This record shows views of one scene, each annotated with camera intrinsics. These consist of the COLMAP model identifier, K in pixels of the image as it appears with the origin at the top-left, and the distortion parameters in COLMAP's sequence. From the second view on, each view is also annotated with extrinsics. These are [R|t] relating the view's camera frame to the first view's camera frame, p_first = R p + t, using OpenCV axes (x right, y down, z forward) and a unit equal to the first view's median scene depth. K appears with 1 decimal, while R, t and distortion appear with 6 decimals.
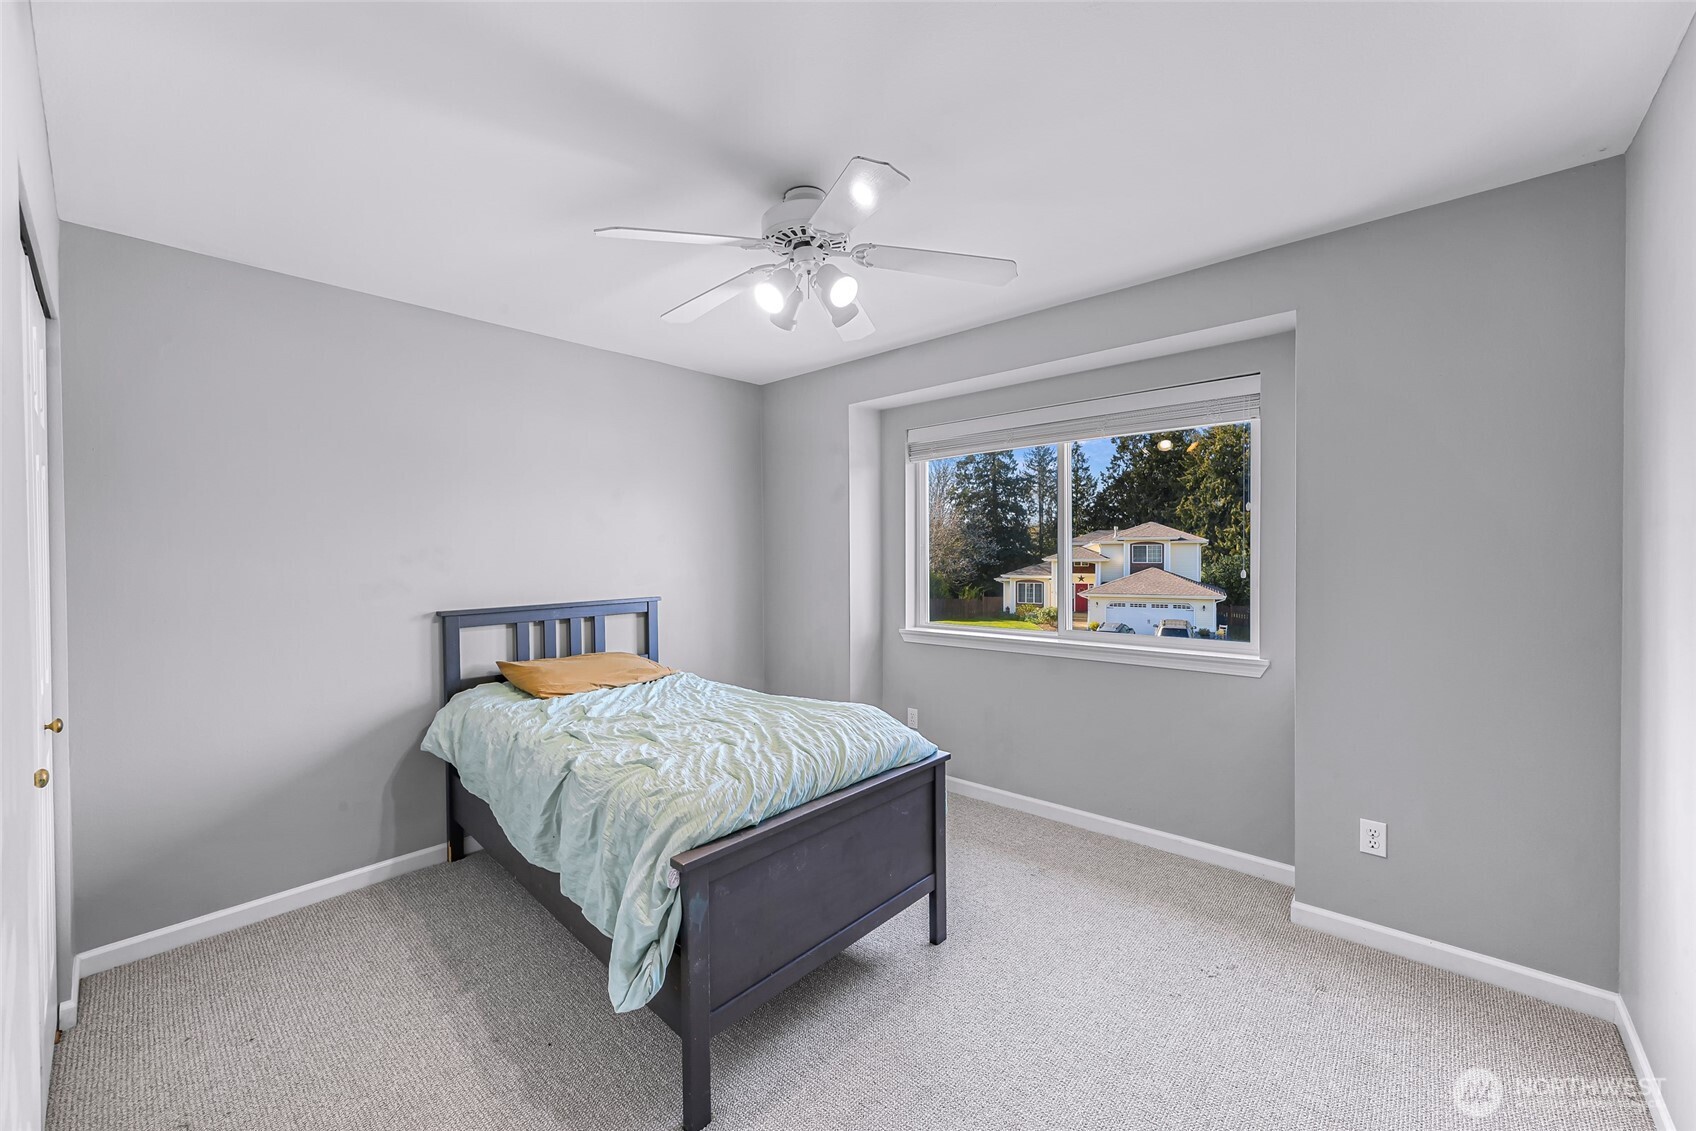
lens RADIAL K [[660.5, 0, 848.0], [0, 660.5, 565.5], [0, 0, 1]] dist [-0.000057, 0.000013]
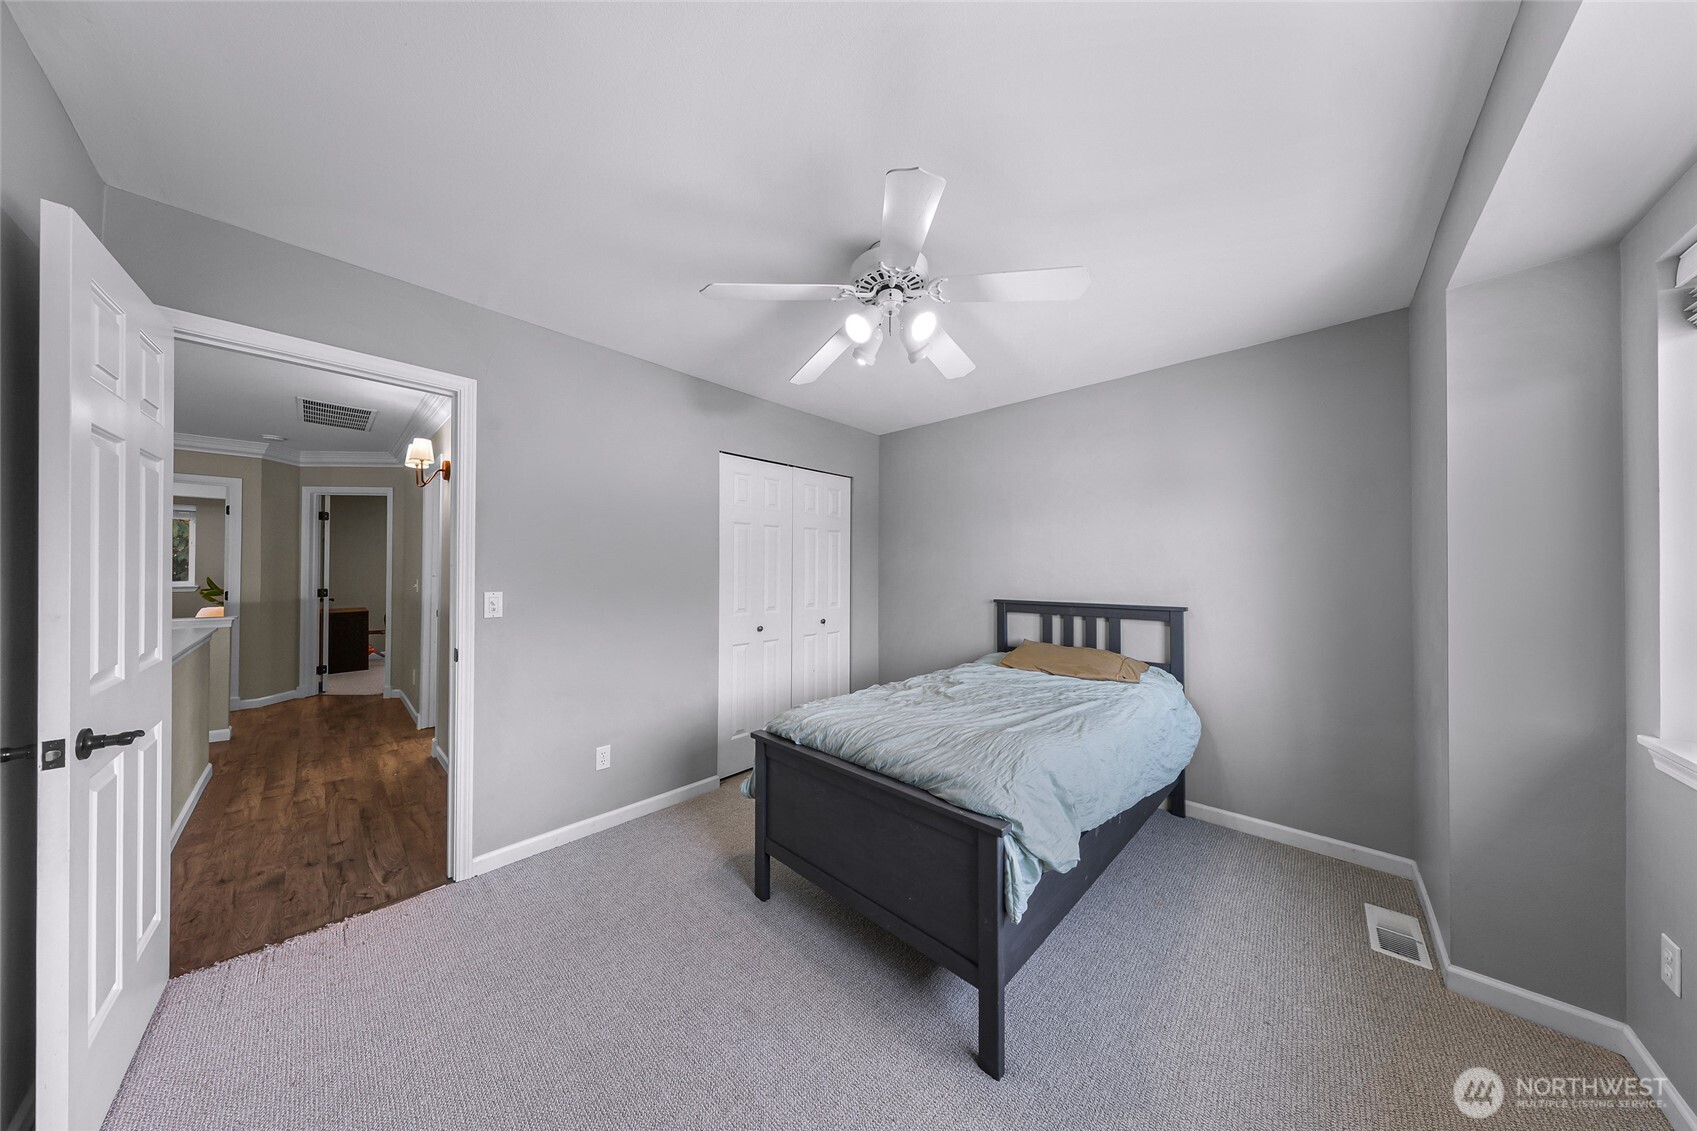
lens RADIAL K [[486.1, 0, 853.7], [0, 486.1, 570.4], [0, 0, 1]] dist [-0.000082, -0.000005]
pose [[-0.023880, 0.001560, -0.999714, 0.532753], [-0.021237, 0.999772, 0.002067, 0.004392], [0.999489, 0.021281, -0.023841, 0.659256]]
